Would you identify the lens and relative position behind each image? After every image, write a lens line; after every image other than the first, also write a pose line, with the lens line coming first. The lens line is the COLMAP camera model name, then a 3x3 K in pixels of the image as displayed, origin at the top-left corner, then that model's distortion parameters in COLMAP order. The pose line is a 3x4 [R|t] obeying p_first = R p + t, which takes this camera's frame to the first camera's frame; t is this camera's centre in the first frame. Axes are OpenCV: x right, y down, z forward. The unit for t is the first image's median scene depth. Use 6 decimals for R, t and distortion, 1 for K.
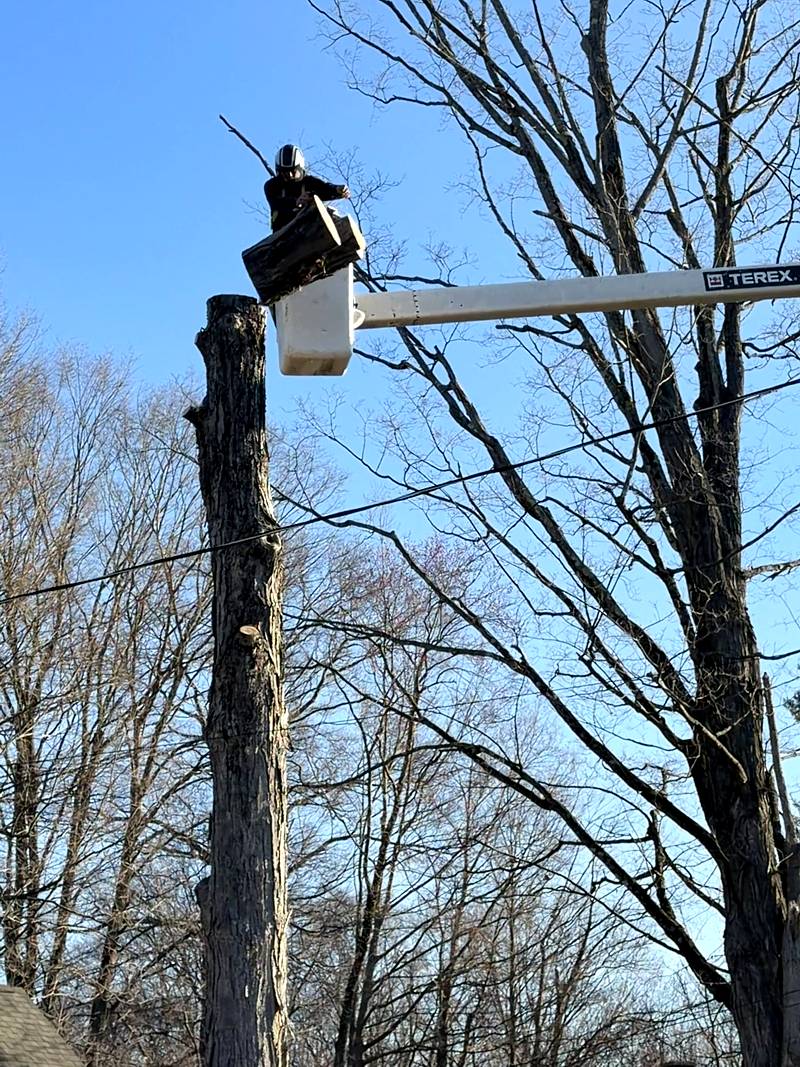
lens RADIAL K [[2247.4, 0, 395.0], [0, 2247.4, 531.9], [0, 0, 1]] dist [0.138124, 0.000000]
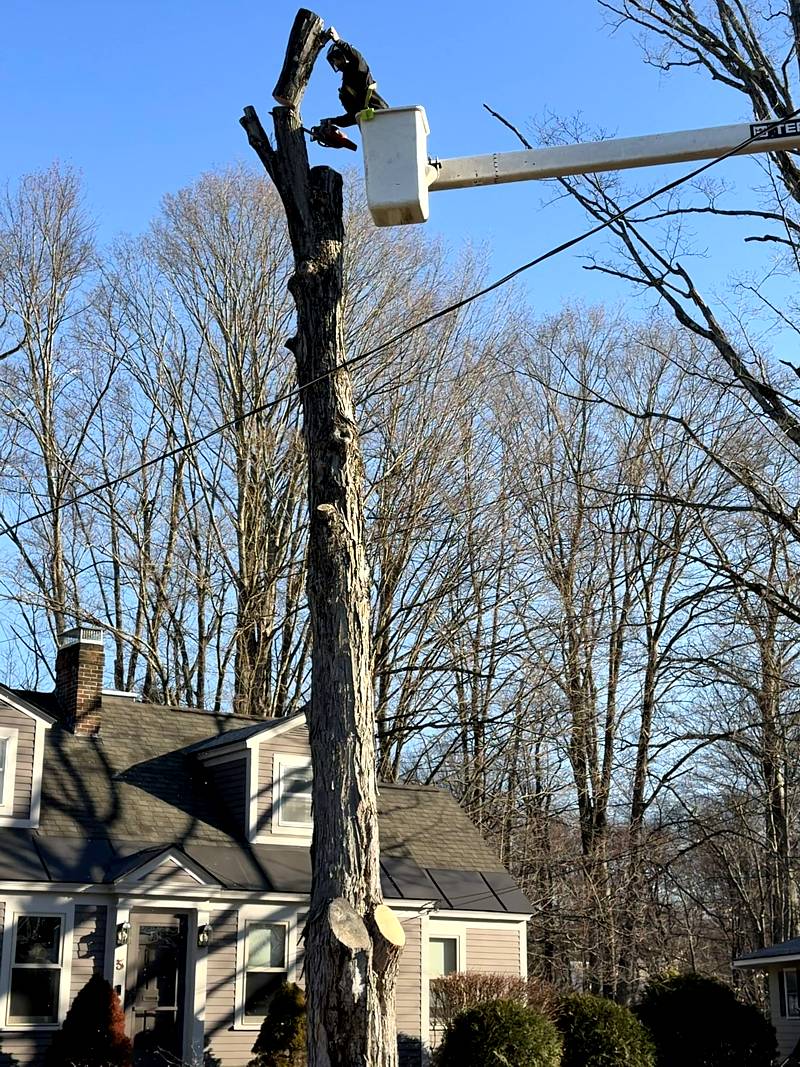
lens RADIAL K [[1706.5, 0, 374.6], [0, 1706.5, 533.7], [0, 0, 1]] dist [0.101266, 0.000000]
pose [[0.933122, -0.080086, -0.350529, 0.300034], [0.097113, 0.994783, 0.031240, 0.031020], [0.346198, -0.063192, 0.936031, 0.100366]]
